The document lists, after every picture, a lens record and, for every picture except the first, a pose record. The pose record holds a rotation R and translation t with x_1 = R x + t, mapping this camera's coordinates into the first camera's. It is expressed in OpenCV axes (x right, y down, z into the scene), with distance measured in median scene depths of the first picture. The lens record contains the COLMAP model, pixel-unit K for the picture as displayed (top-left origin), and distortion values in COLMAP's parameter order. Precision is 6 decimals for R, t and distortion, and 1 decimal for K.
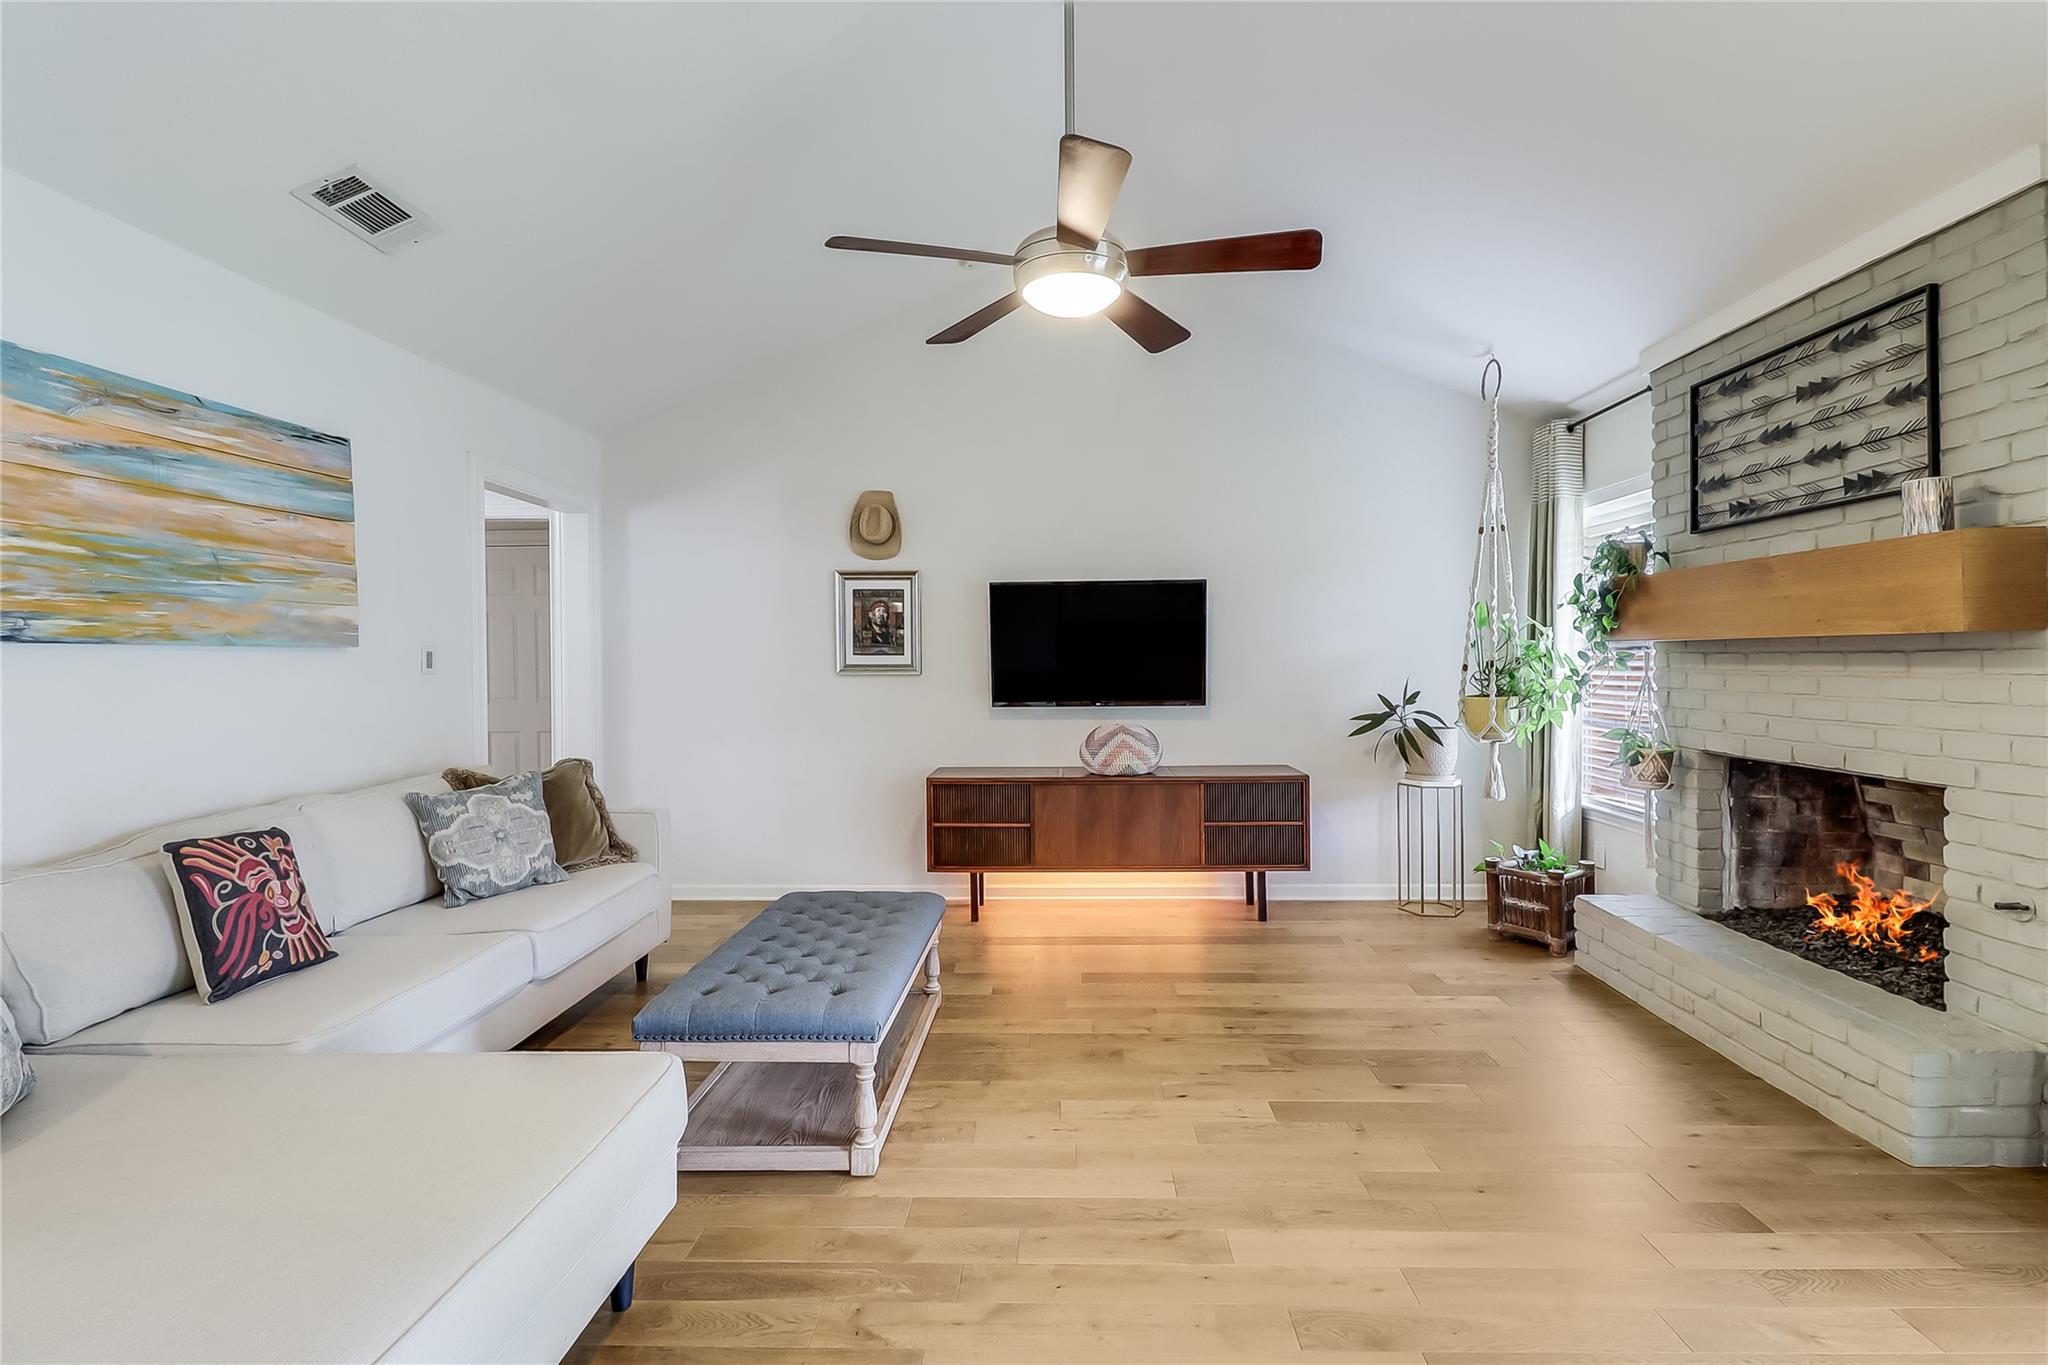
lens RADIAL K [[968.1, 0, 1020.0], [0, 968.1, 678.0], [0, 0, 1]] dist [0.008548, -0.000101]
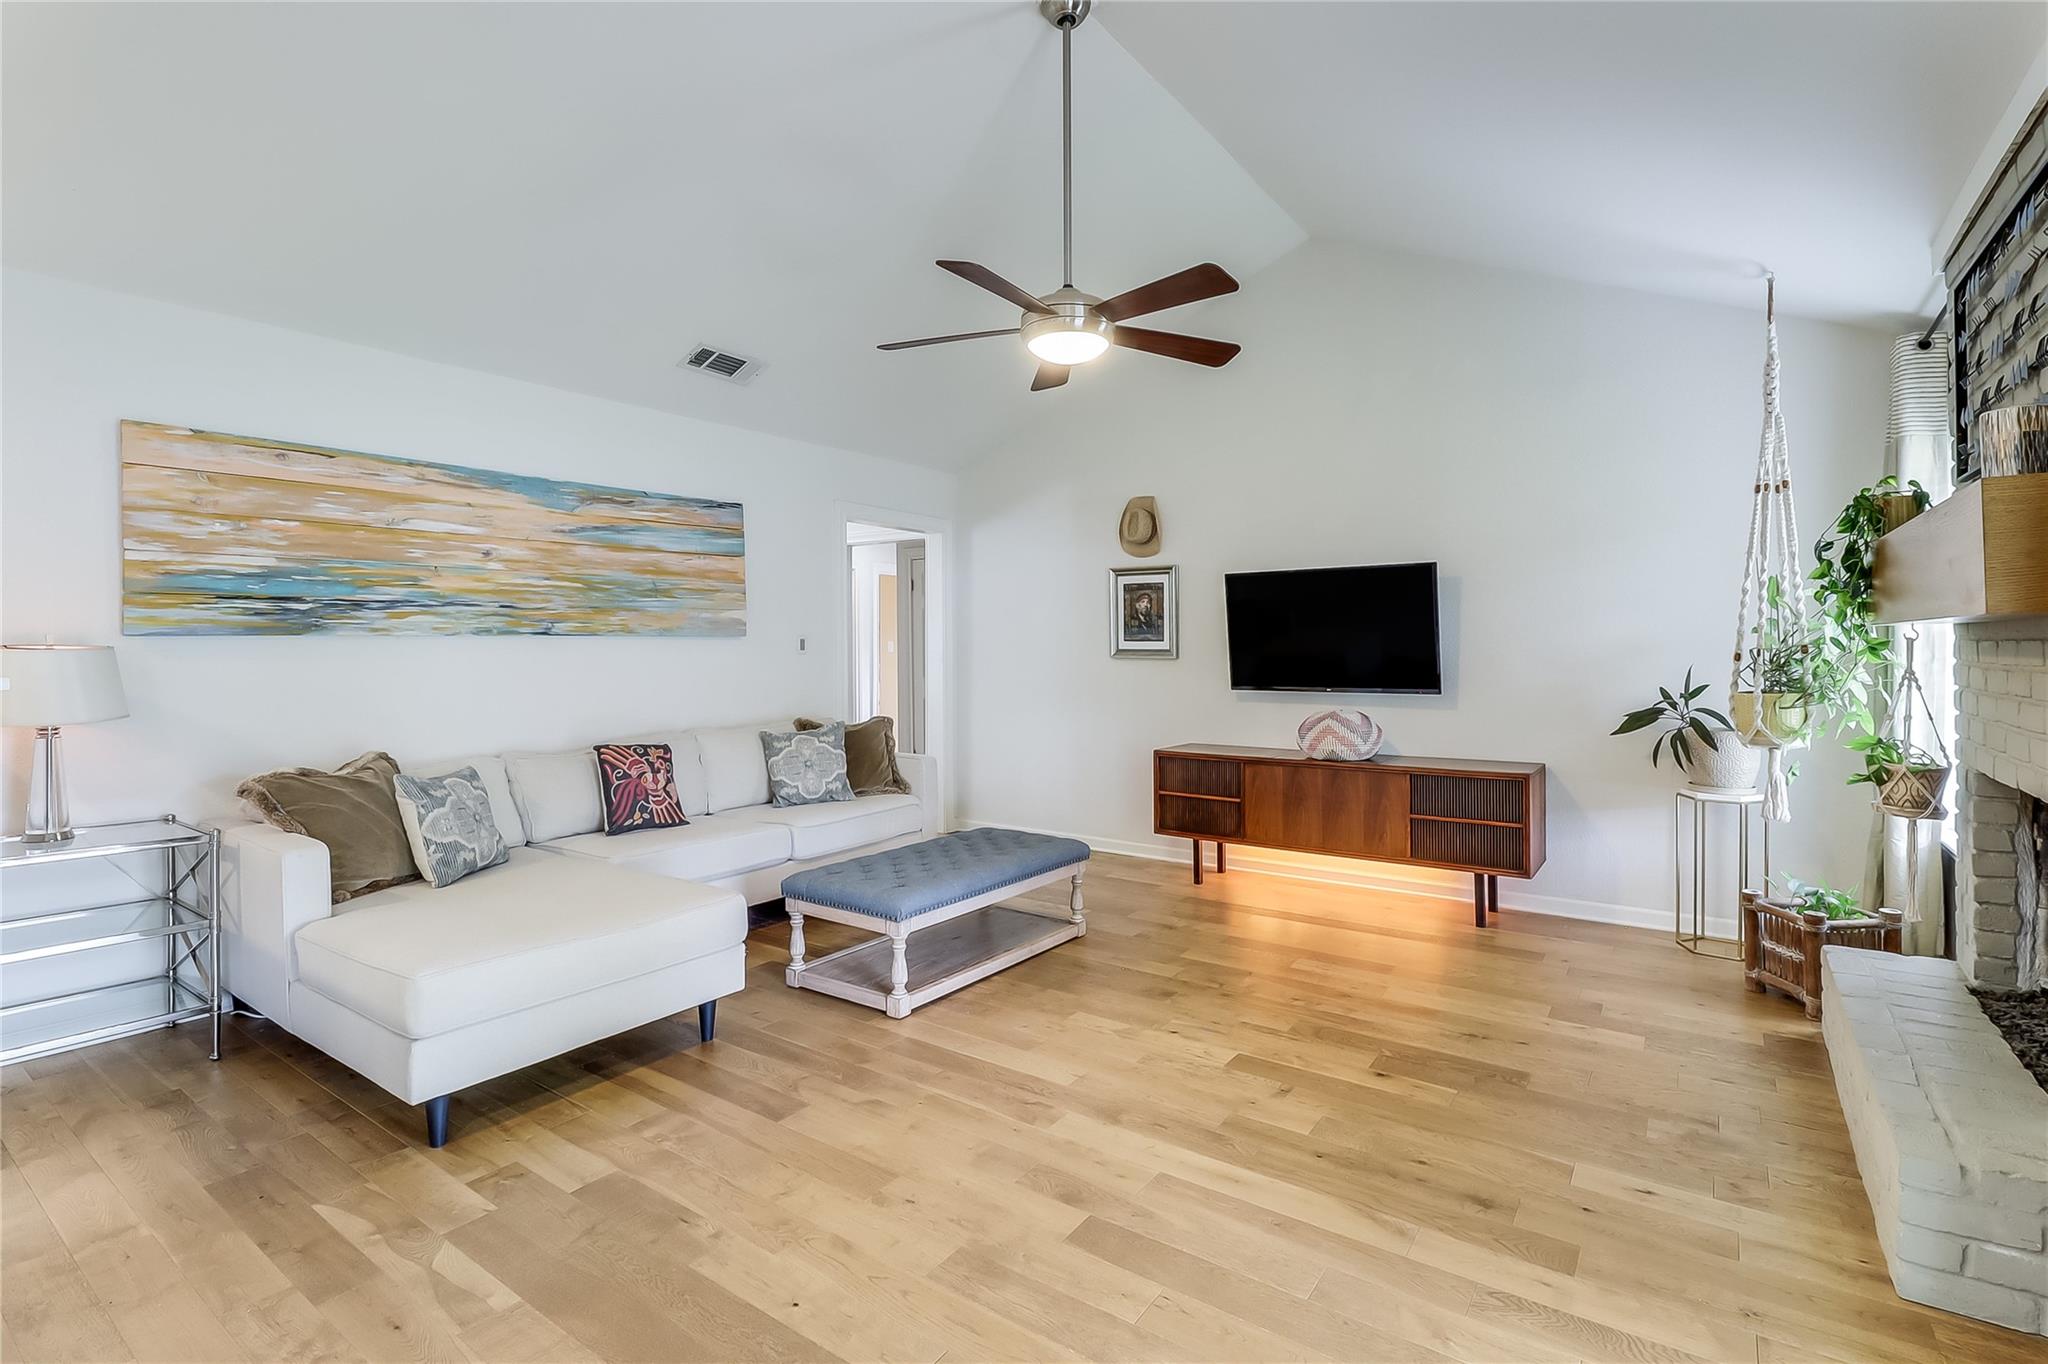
lens RADIAL K [[975.5, 0, 1024.6], [0, 975.5, 659.5], [0, 0, 1]] dist [0.009418, -0.003835]
pose [[0.824332, 0.010882, -0.566001, 0.541667], [-0.012933, 0.999916, 0.000388, -0.001198], [0.565958, 0.007000, 0.824404, -0.033457]]
